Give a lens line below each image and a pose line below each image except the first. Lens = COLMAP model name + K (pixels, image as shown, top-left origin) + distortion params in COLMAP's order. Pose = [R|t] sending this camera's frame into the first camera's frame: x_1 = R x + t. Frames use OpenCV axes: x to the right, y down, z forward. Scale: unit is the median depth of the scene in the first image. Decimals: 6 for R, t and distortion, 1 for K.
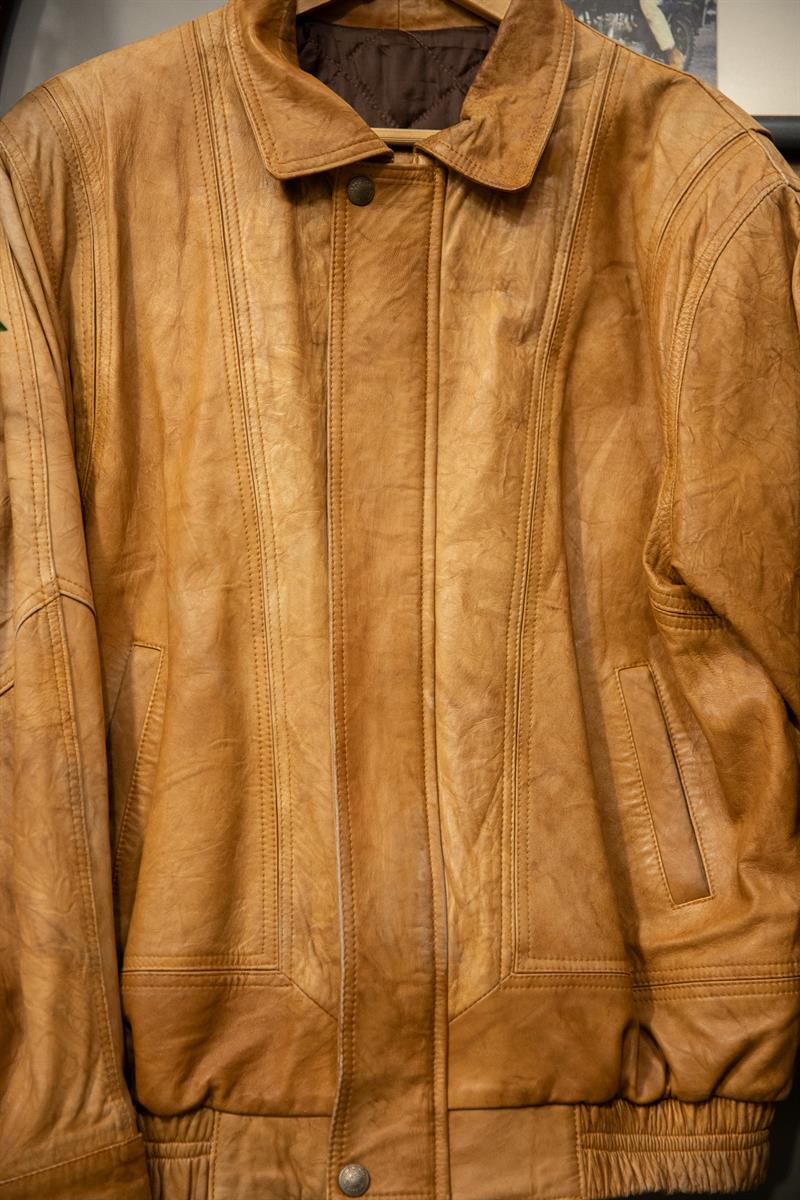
lens RADIAL K [[2079.7, 0, 399.9], [0, 2079.7, 621.5], [0, 0, 1]] dist [0.125199, 0.126630]
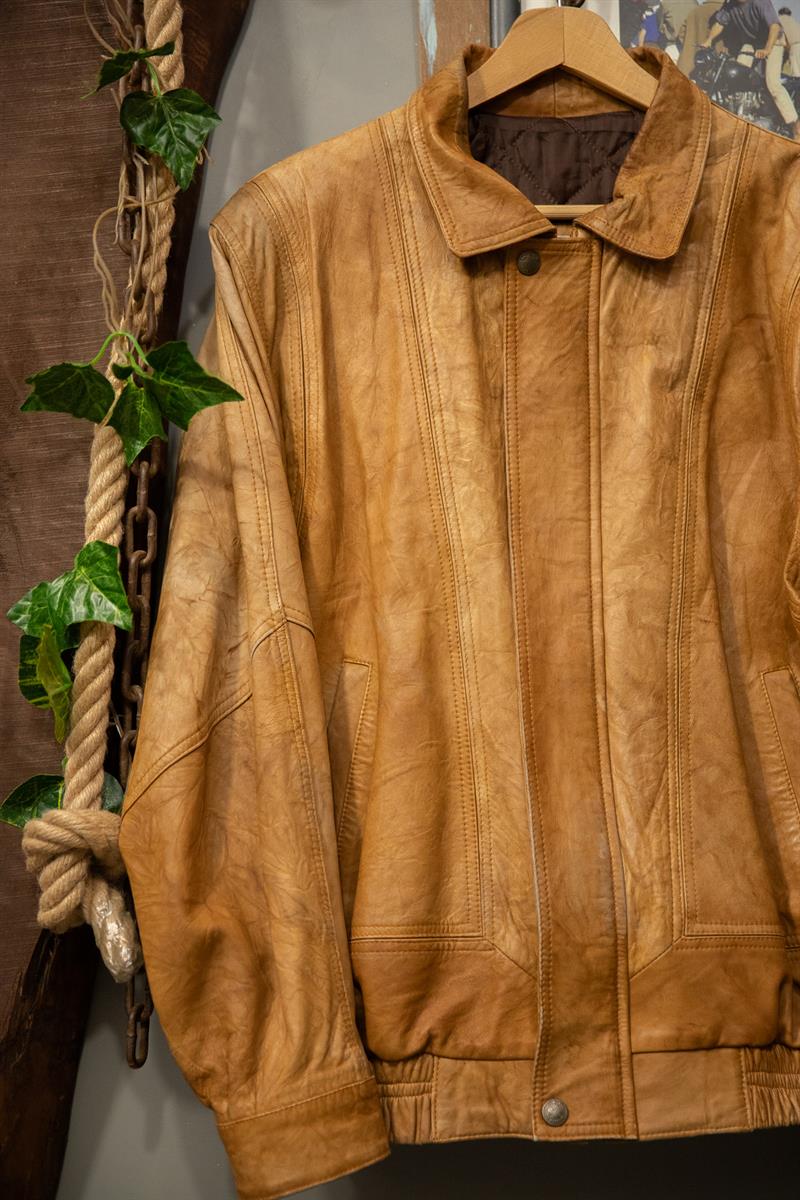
lens RADIAL K [[2043.8, 0, 449.3], [0, 2043.8, 621.4], [0, 0, 1]] dist [0.170612, -0.103161]
pose [[0.999229, -0.023569, -0.031391, -0.033207], [0.023564, 0.999722, -0.000518, -0.009322], [0.031395, -0.000222, 0.999507, -0.140003]]
